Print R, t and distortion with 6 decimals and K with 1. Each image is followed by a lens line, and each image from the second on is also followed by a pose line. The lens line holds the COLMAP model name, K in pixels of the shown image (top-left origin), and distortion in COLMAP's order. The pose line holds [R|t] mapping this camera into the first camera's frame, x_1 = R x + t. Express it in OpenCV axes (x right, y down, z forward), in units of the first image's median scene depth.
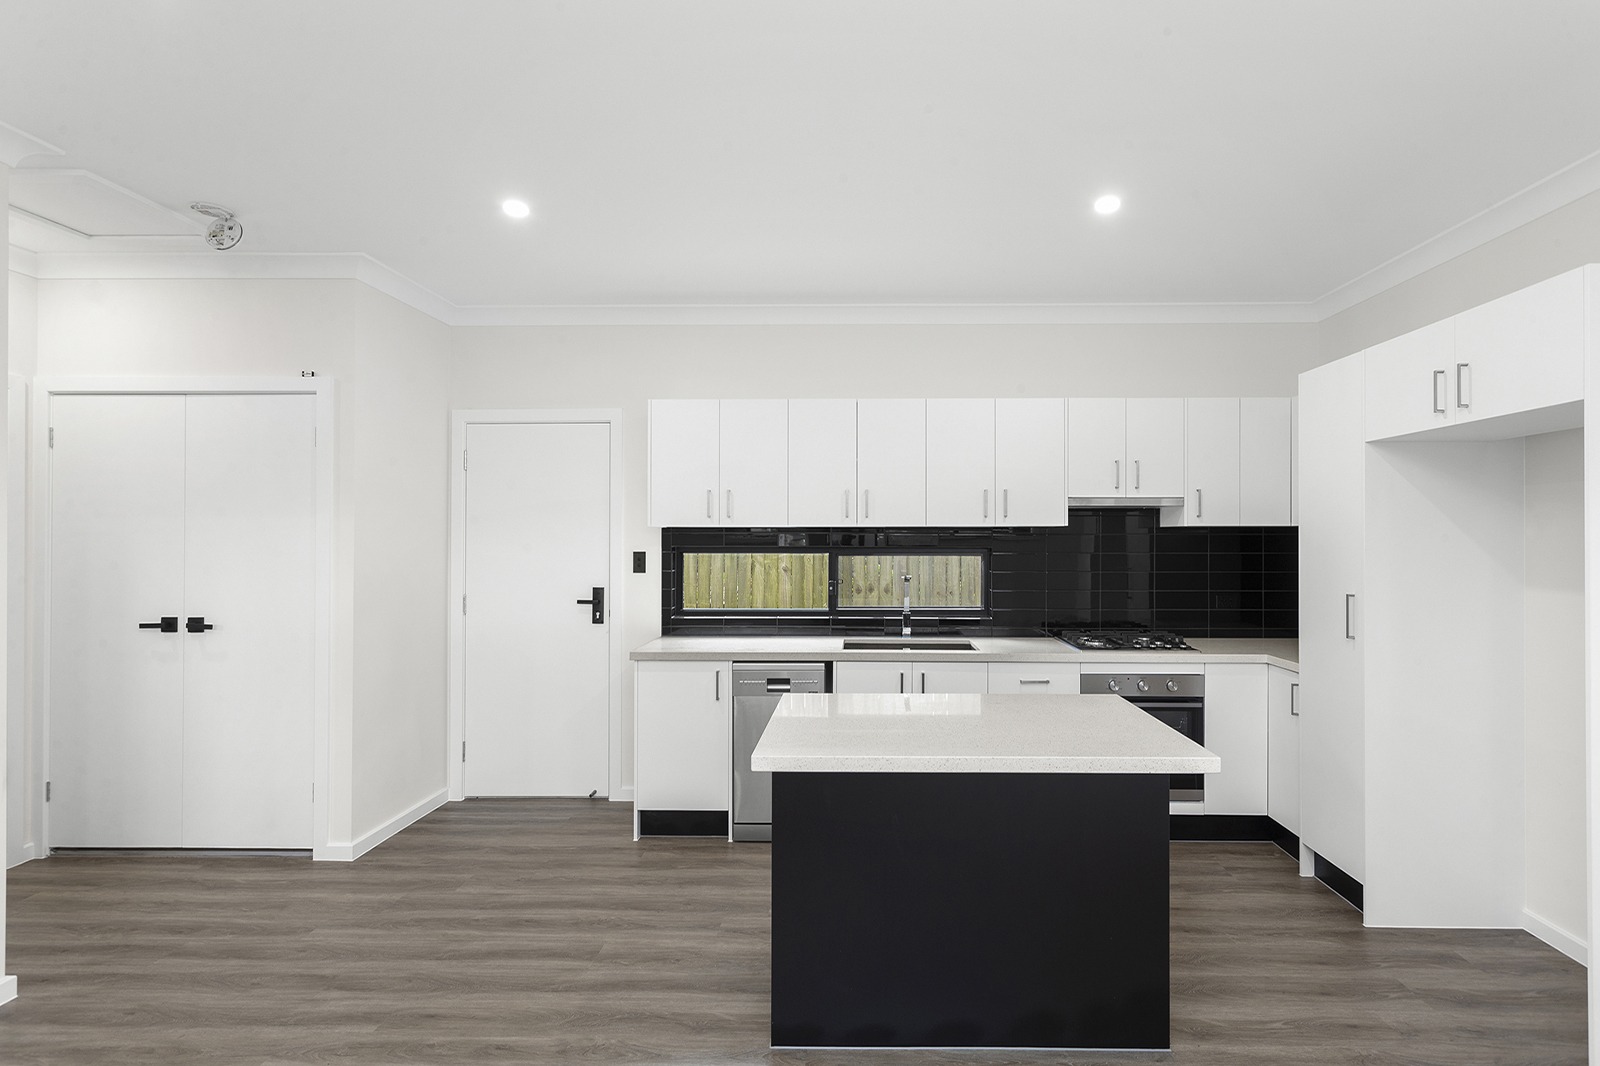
lens RADIAL K [[778.9, 0, 754.4], [0, 778.9, 523.7], [0, 0, 1]] dist [0.015524, -0.001923]
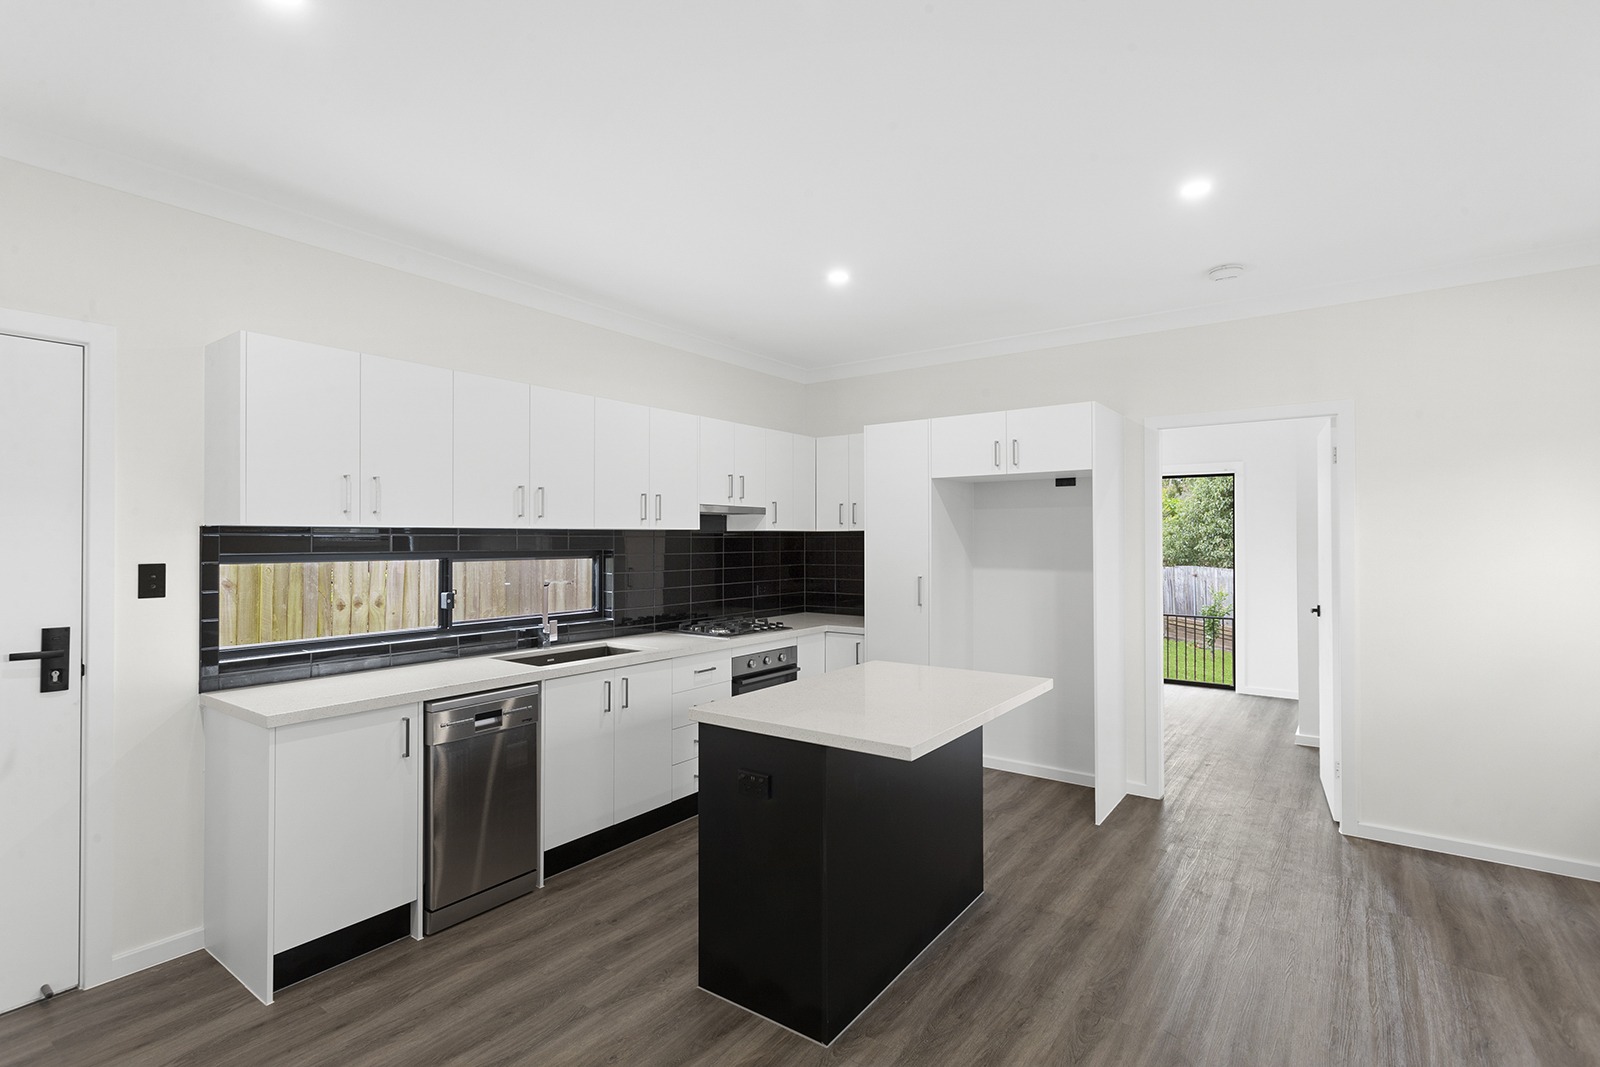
lens RADIAL K [[778.9, 0, 806.9], [0, 778.9, 539.7], [0, 0, 1]] dist [0.015524, -0.001923]
pose [[0.536541, -0.001118, 0.843873, -0.395965], [-0.015383, 0.999820, 0.011106, 0.002131], [-0.843734, -0.018940, 0.536428, 0.231613]]
